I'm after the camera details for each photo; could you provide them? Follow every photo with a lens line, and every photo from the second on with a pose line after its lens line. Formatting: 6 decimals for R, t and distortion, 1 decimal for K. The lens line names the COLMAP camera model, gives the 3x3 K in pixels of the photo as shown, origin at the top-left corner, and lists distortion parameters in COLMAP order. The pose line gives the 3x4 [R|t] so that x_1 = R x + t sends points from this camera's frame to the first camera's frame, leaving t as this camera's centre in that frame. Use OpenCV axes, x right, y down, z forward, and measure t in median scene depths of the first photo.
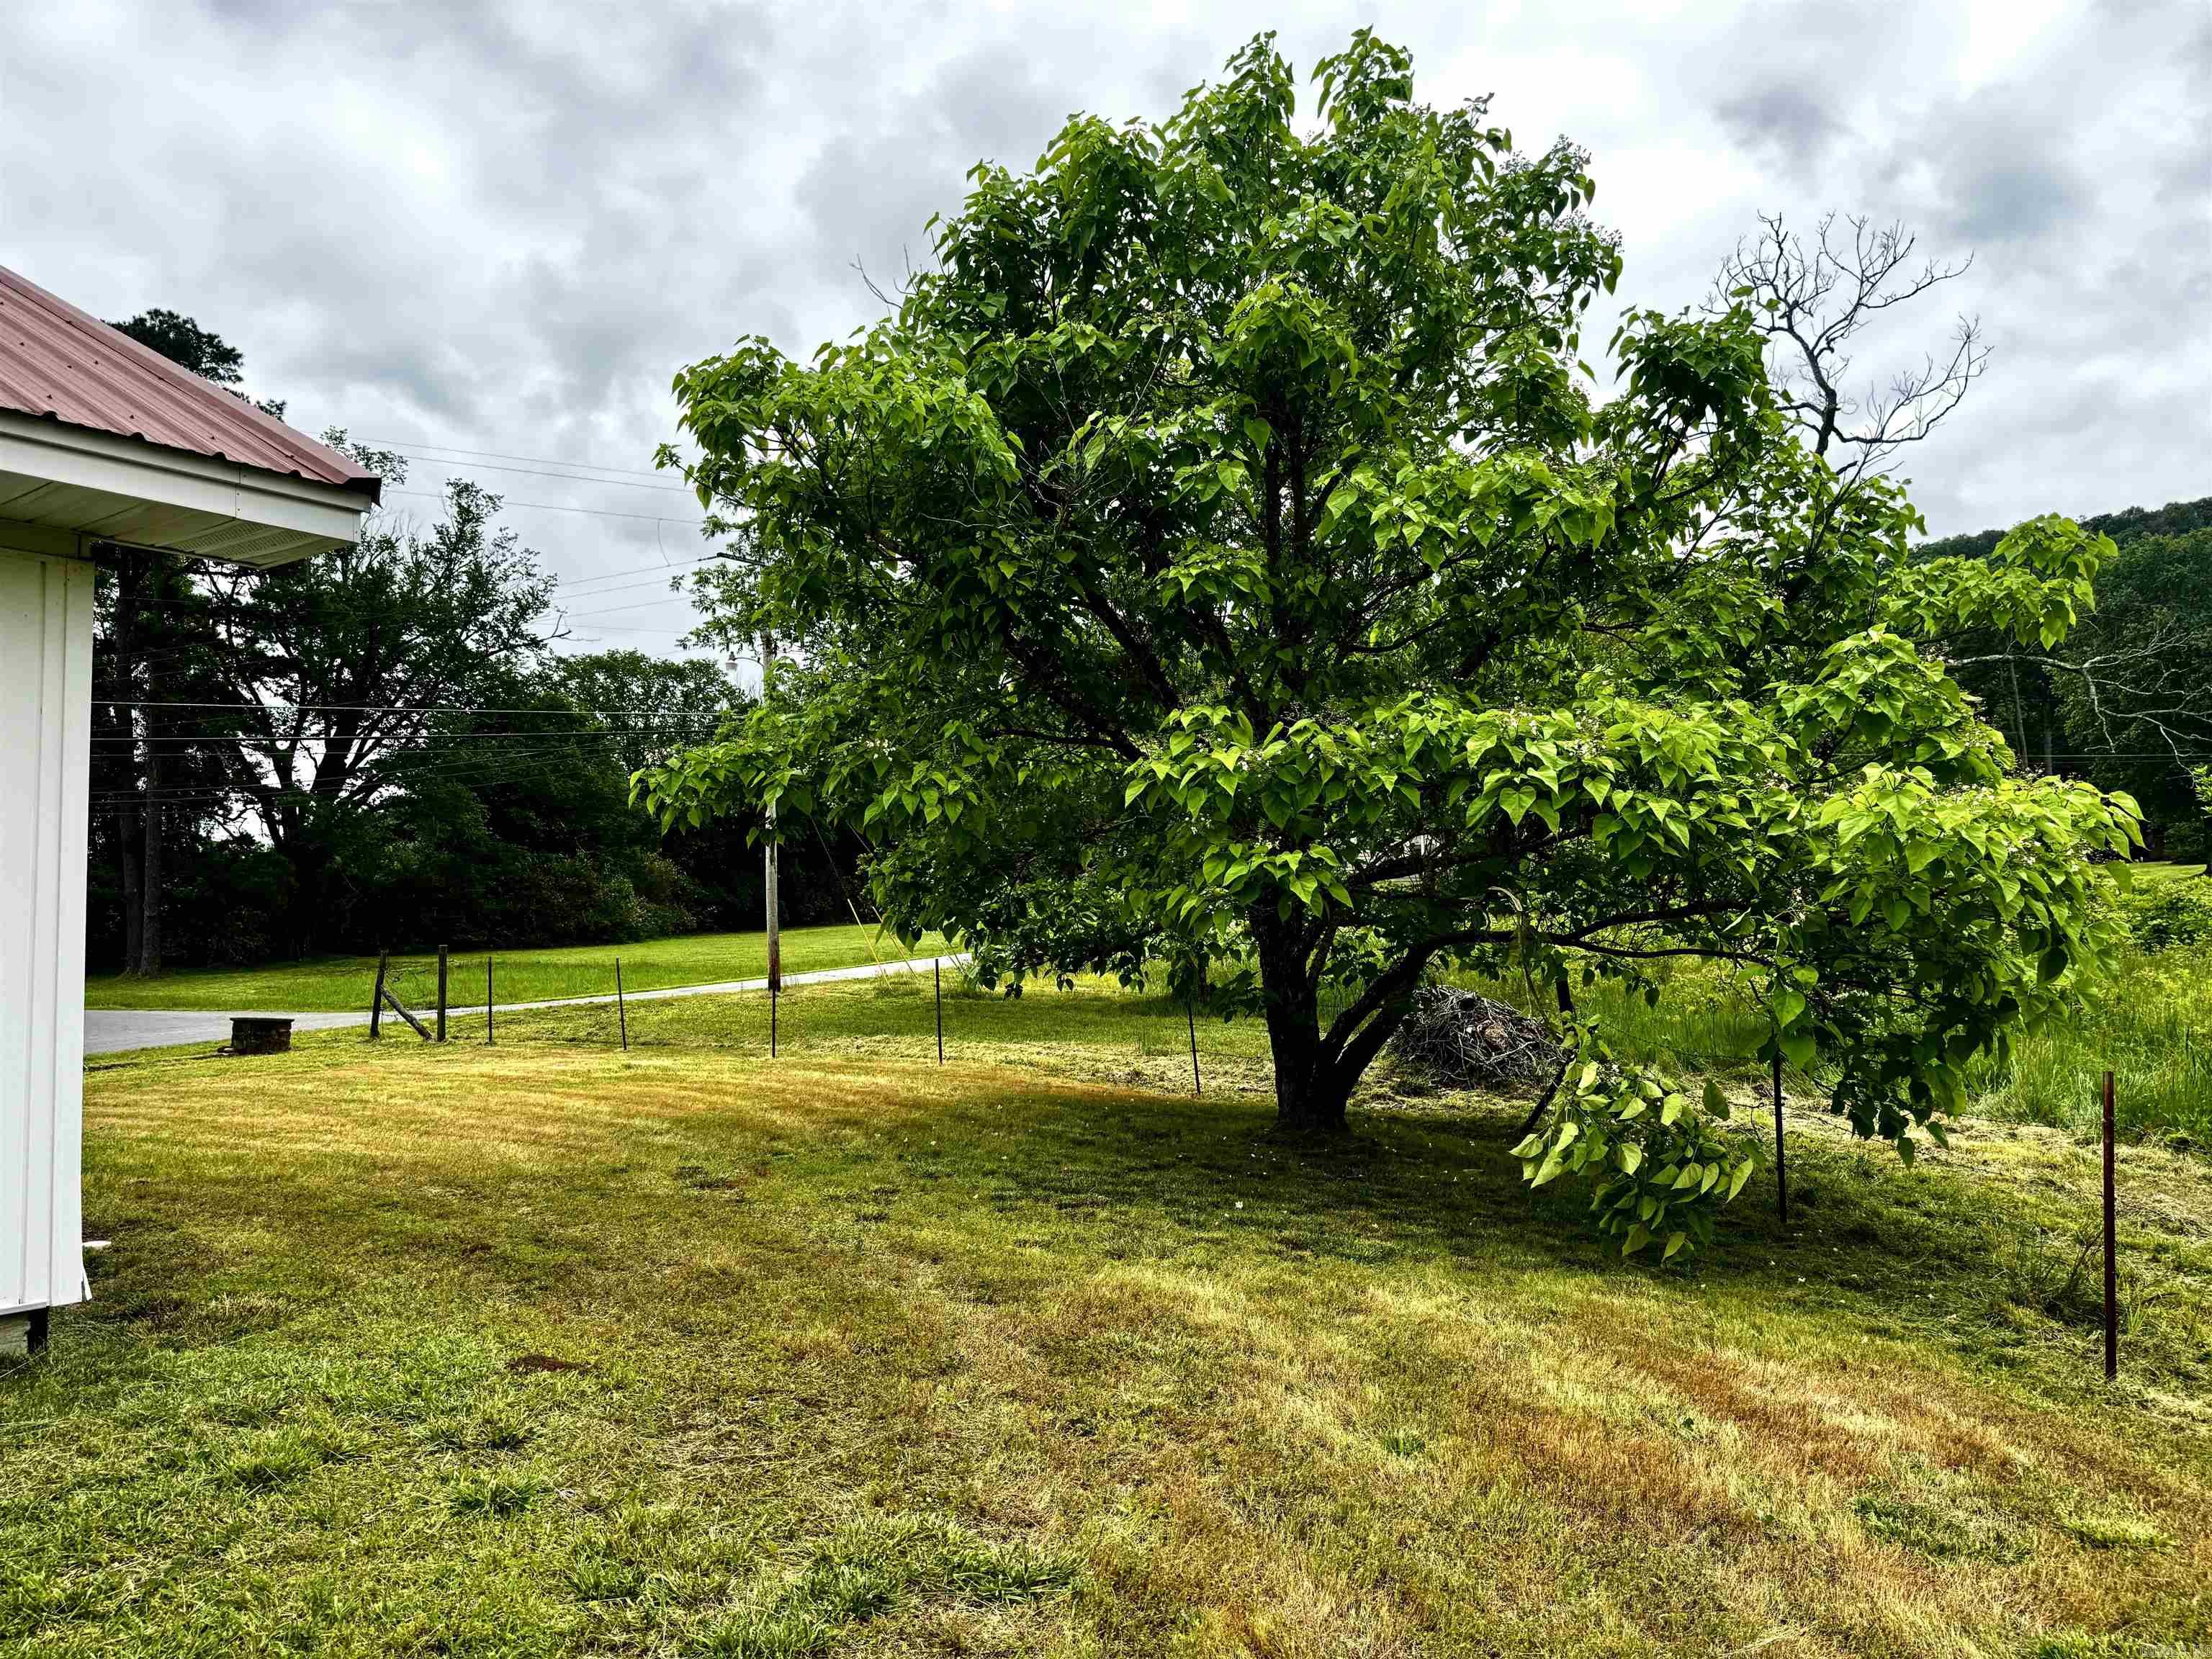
lens RADIAL K [[1538.2, 0, 1106.0], [0, 1538.2, 829.5], [0, 0, 1]] dist [0.115411, -0.196476]
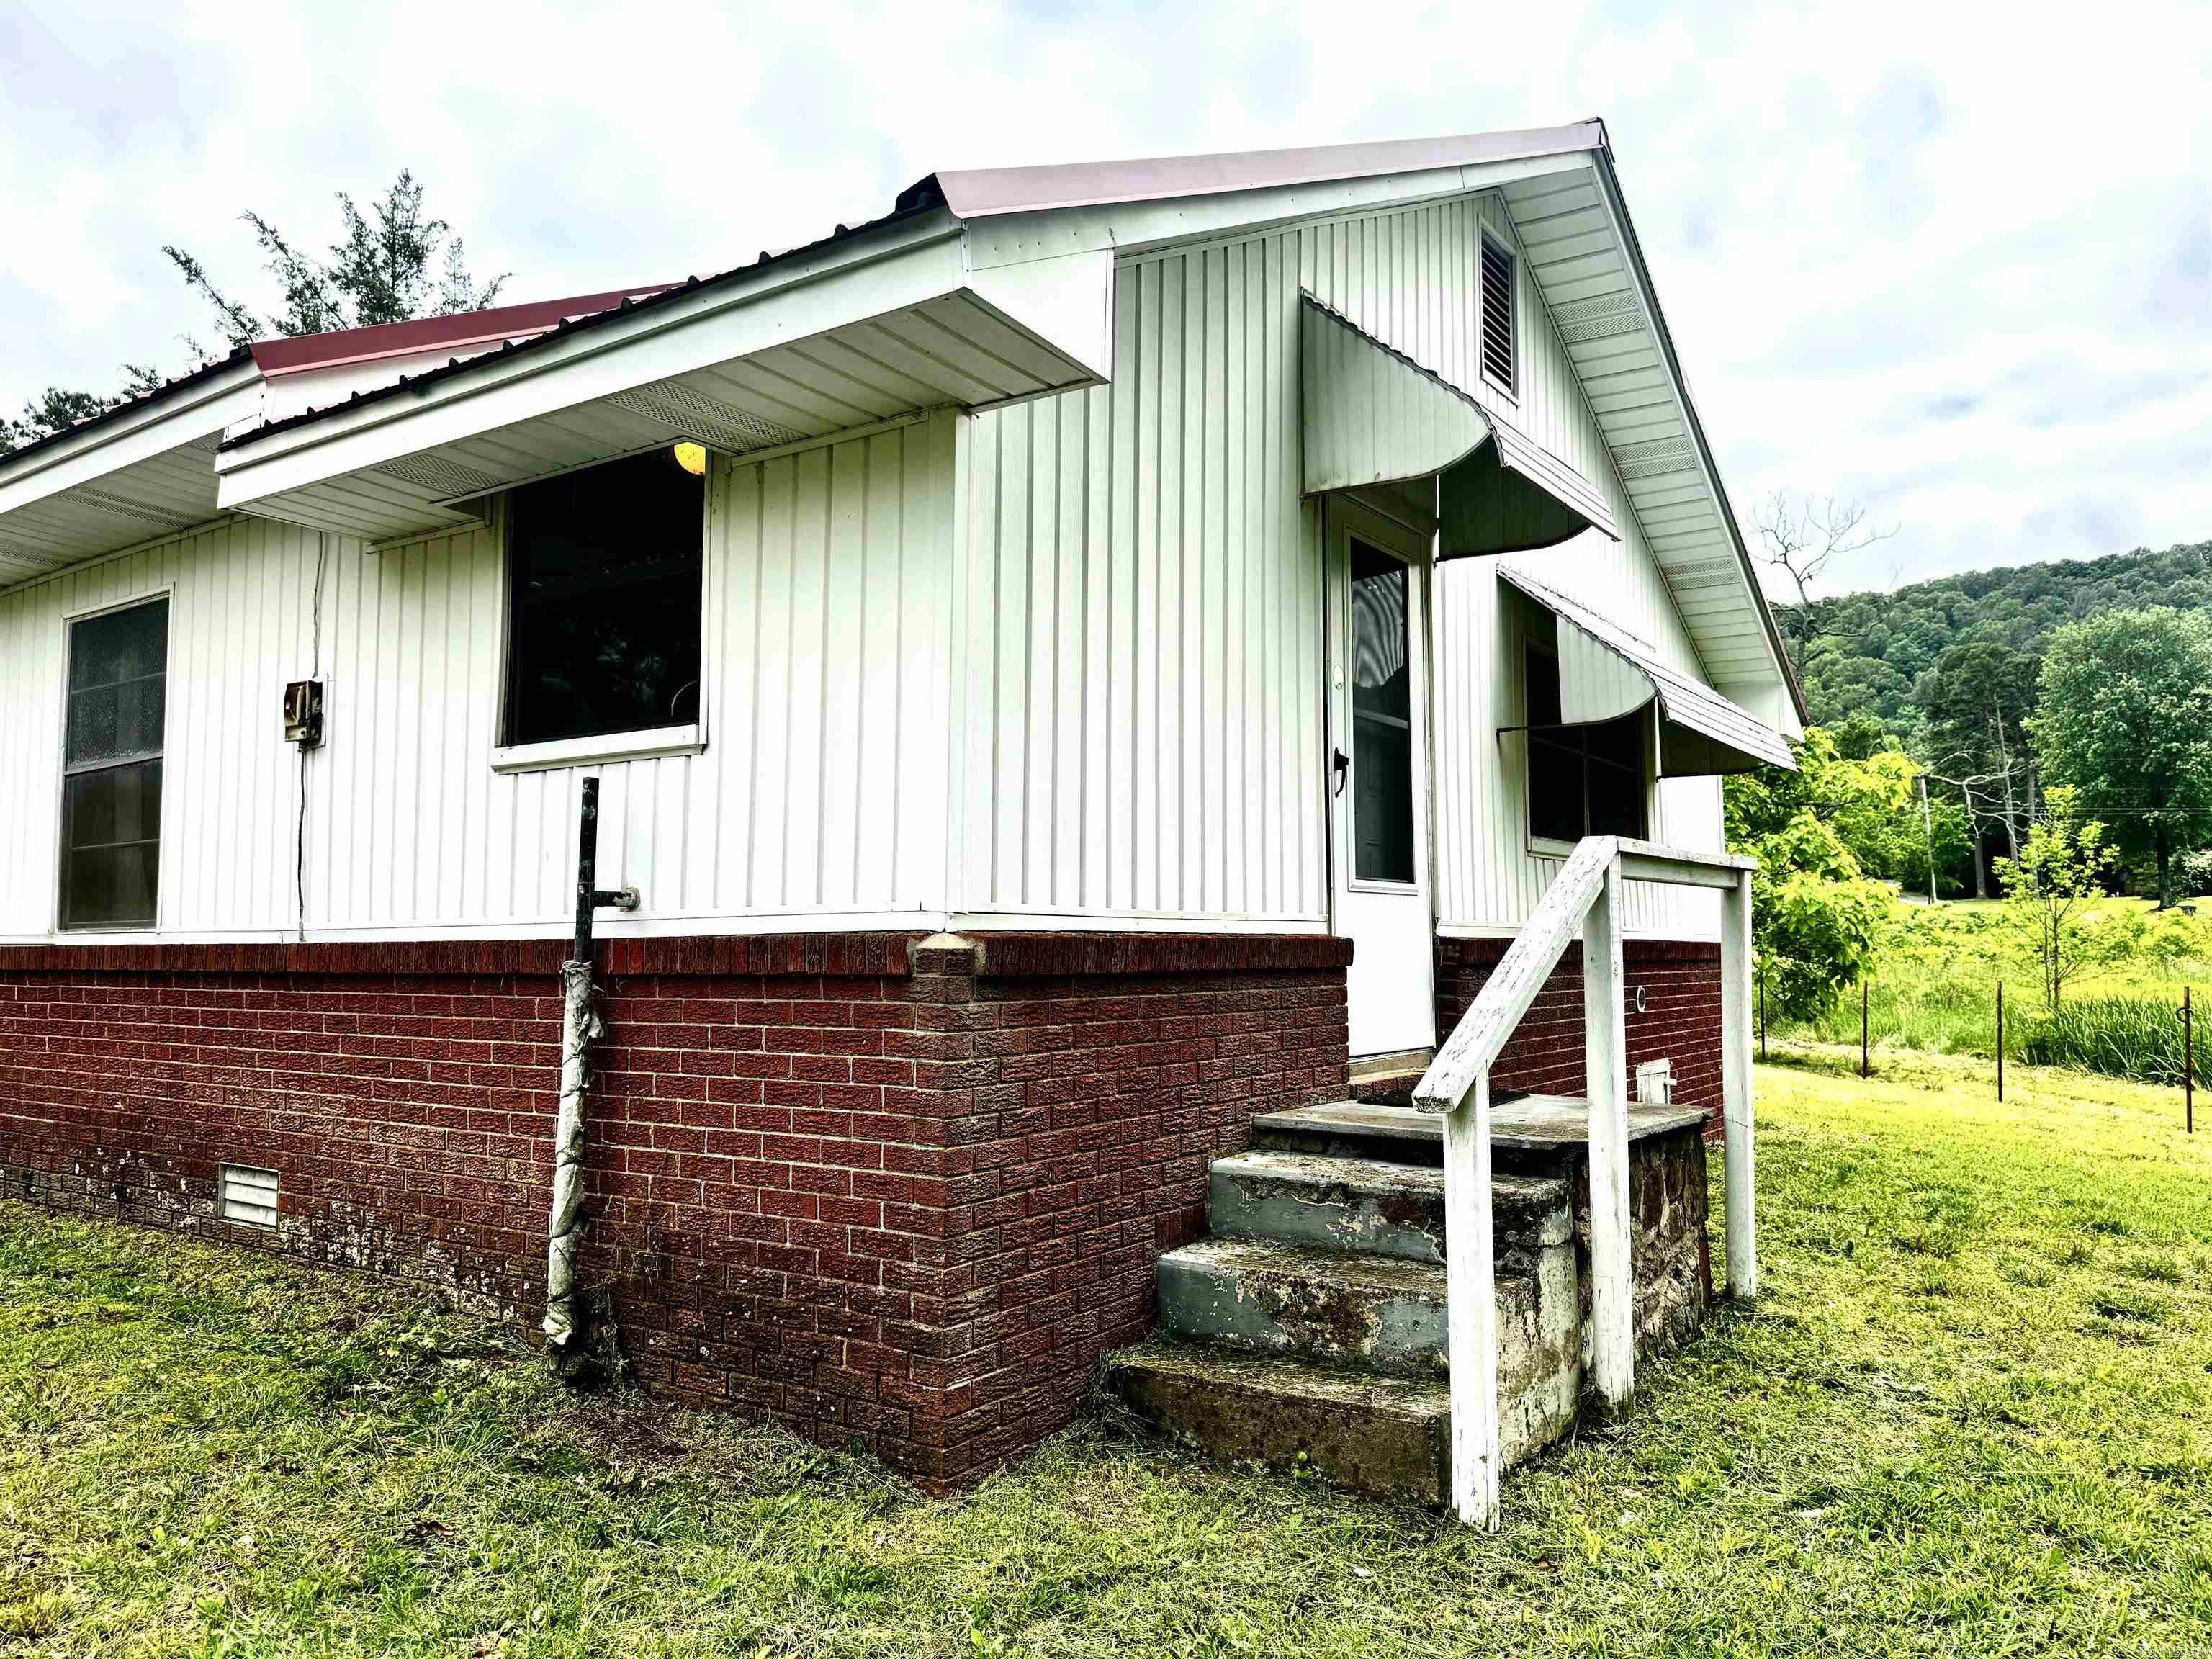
lens RADIAL K [[1538.2, 0, 1106.0], [0, 1538.2, 829.5], [0, 0, 1]] dist [0.115411, -0.196476]
pose [[0.999806, 0.019127, -0.004636, -0.610594], [-0.019165, 0.999781, -0.008346, -0.062808], [0.004476, 0.008434, 0.999954, -1.499524]]
